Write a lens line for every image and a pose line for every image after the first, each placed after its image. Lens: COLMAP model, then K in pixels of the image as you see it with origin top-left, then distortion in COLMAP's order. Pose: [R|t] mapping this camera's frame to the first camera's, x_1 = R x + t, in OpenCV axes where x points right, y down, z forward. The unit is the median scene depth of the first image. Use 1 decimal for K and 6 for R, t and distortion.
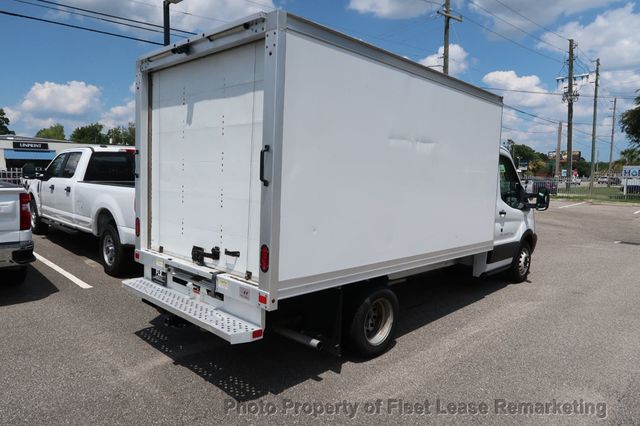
lens RADIAL K [[442.4, 0, 317.0], [0, 442.4, 211.9], [0, 0, 1]] dist [-0.023547, 0.001984]
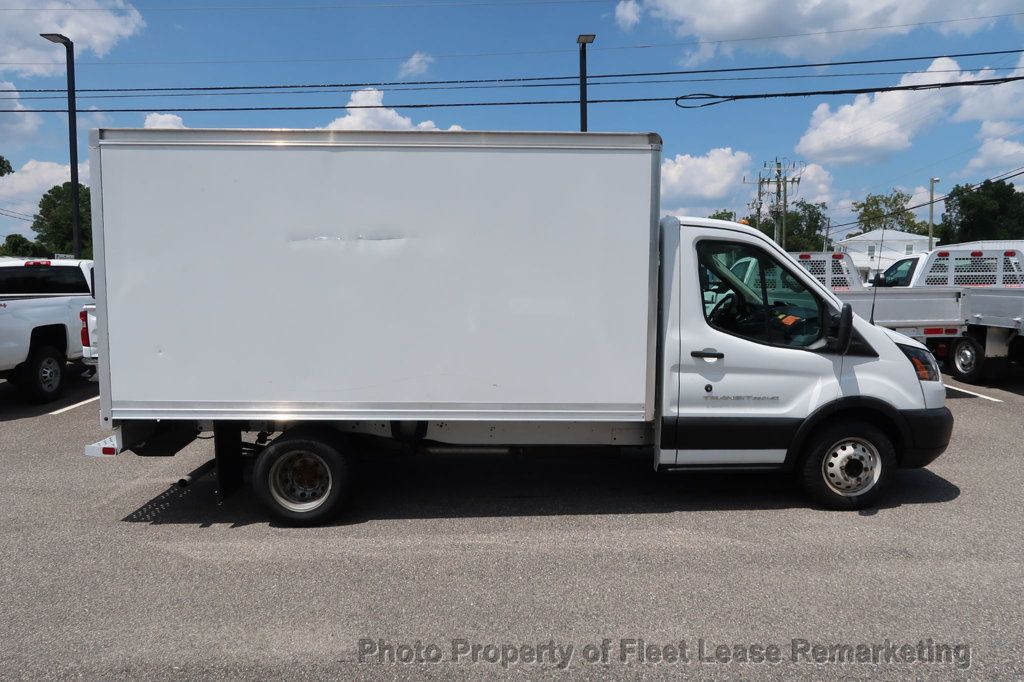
lens RADIAL K [[707.8, 0, 507.2], [0, 707.8, 339.3], [0, 0, 1]] dist [-0.023547, 0.001984]
pose [[0.708740, 0.034038, -0.704648, 1.194460], [-0.039133, 0.999194, 0.008905, -0.019681], [0.704384, 0.021264, 0.709501, 0.370338]]
